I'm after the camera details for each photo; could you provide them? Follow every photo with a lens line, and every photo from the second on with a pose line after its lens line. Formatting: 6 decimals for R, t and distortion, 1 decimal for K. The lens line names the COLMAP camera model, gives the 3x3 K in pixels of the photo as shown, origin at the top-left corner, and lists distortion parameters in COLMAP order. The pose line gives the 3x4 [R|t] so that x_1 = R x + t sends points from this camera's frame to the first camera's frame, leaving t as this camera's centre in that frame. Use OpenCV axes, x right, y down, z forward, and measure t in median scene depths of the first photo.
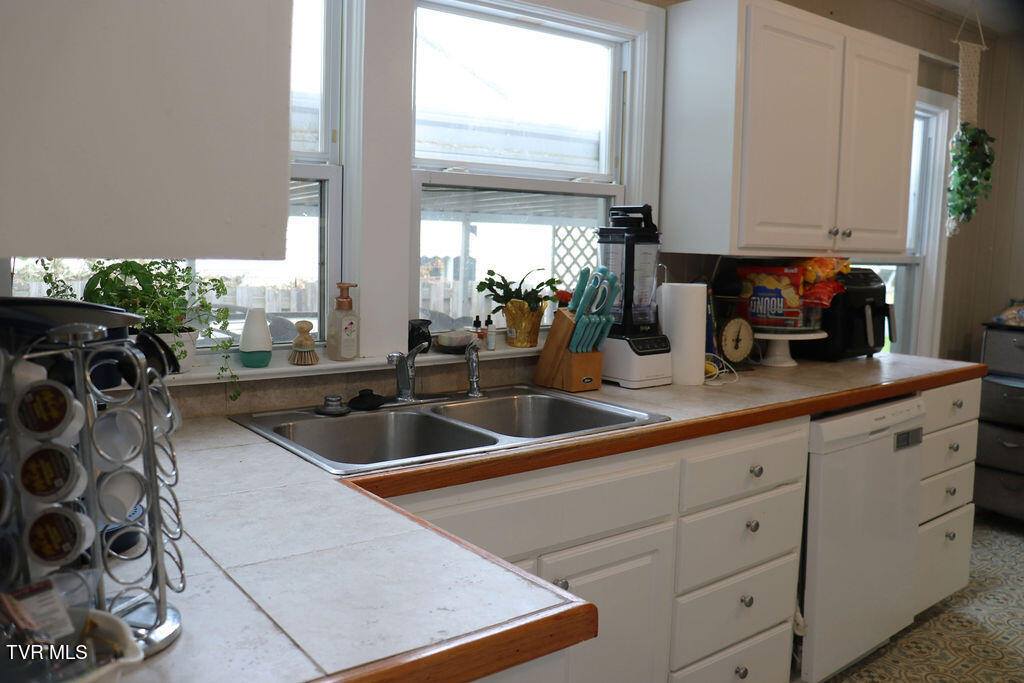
lens RADIAL K [[875.4, 0, 512.0], [0, 875.4, 341.5], [0, 0, 1]] dist [-0.183351, 0.156632]
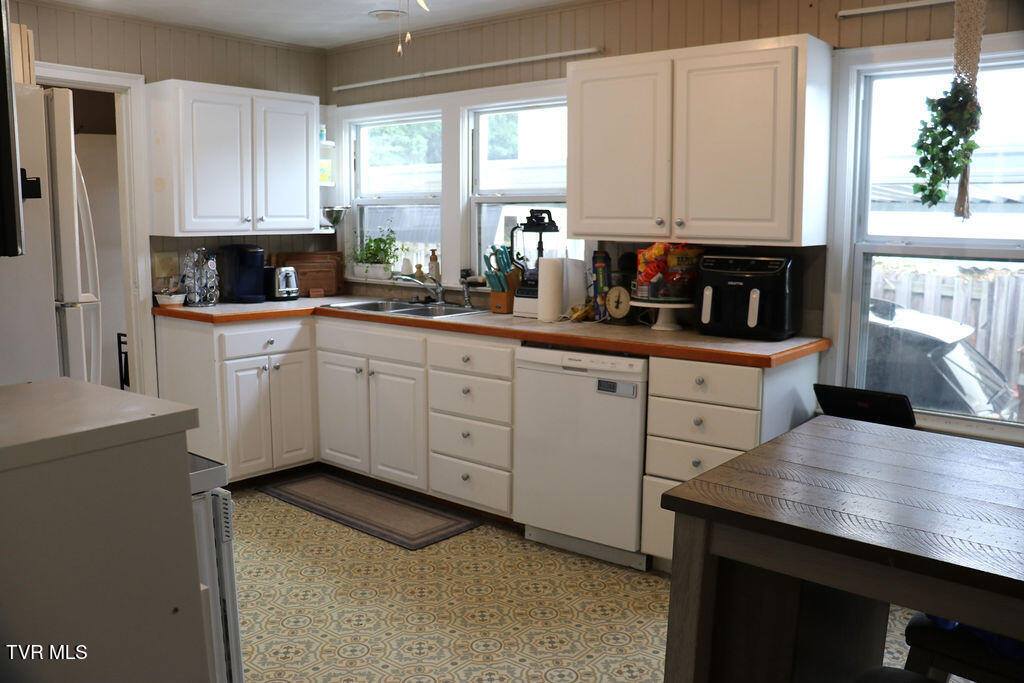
lens RADIAL K [[875.4, 0, 512.0], [0, 875.4, 341.5], [0, 0, 1]] dist [-0.183351, 0.156632]
pose [[0.220889, 0.112100, -0.968835, 1.579775], [-0.118971, 0.989051, 0.087315, -0.041143], [0.968016, 0.095977, 0.231807, 0.519287]]
